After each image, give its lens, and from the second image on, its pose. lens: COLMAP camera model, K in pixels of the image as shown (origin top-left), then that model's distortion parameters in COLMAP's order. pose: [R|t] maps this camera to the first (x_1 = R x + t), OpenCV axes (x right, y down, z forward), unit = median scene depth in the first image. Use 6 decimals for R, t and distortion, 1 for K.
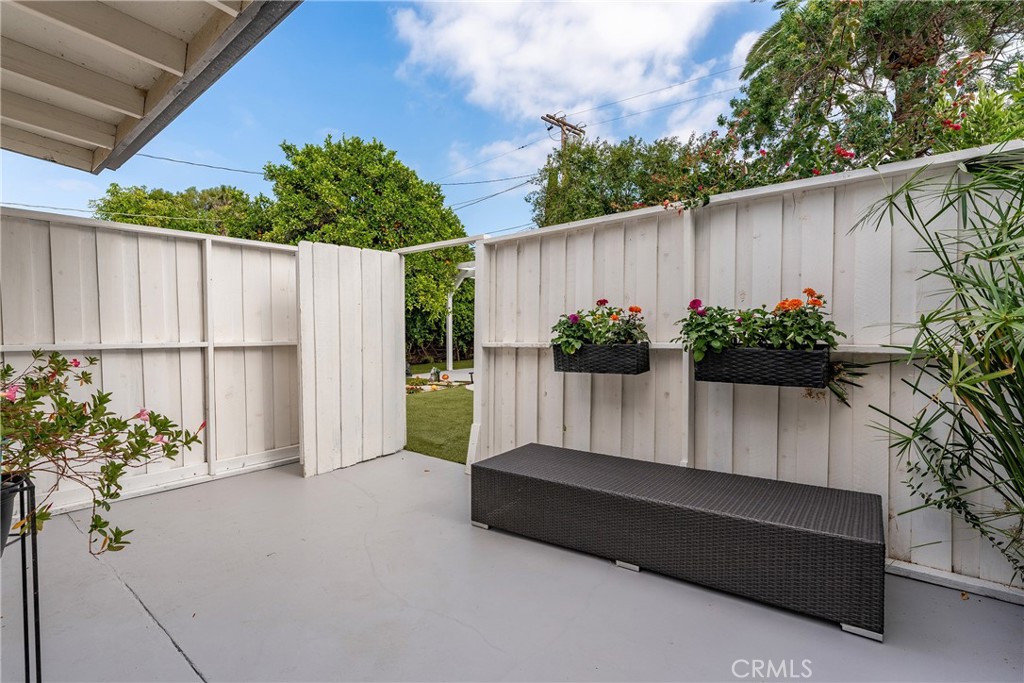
lens RADIAL K [[492.8, 0, 512.0], [0, 492.8, 341.5], [0, 0, 1]] dist [-0.000380, -0.000152]
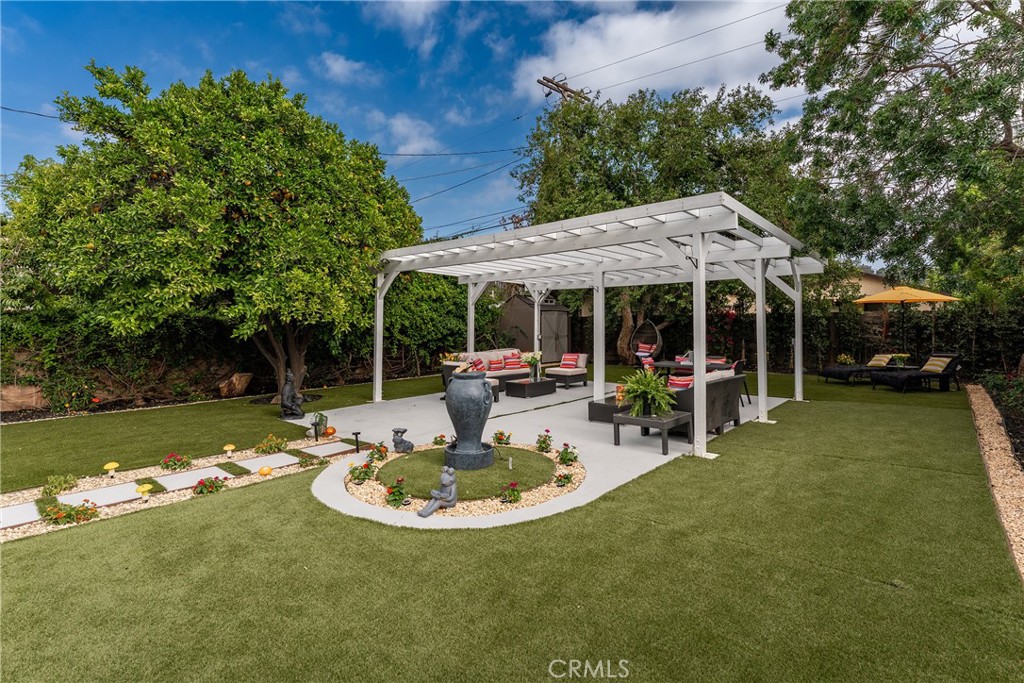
lens RADIAL K [[496.4, 0, 508.9], [0, 496.4, 317.4], [0, 0, 1]] dist [0.000108, 0.000153]
pose [[0.999137, 0.012241, -0.039696, 0.068124], [-0.013392, 0.999494, -0.028845, -0.033363], [0.039323, 0.029352, 0.998795, 0.220199]]
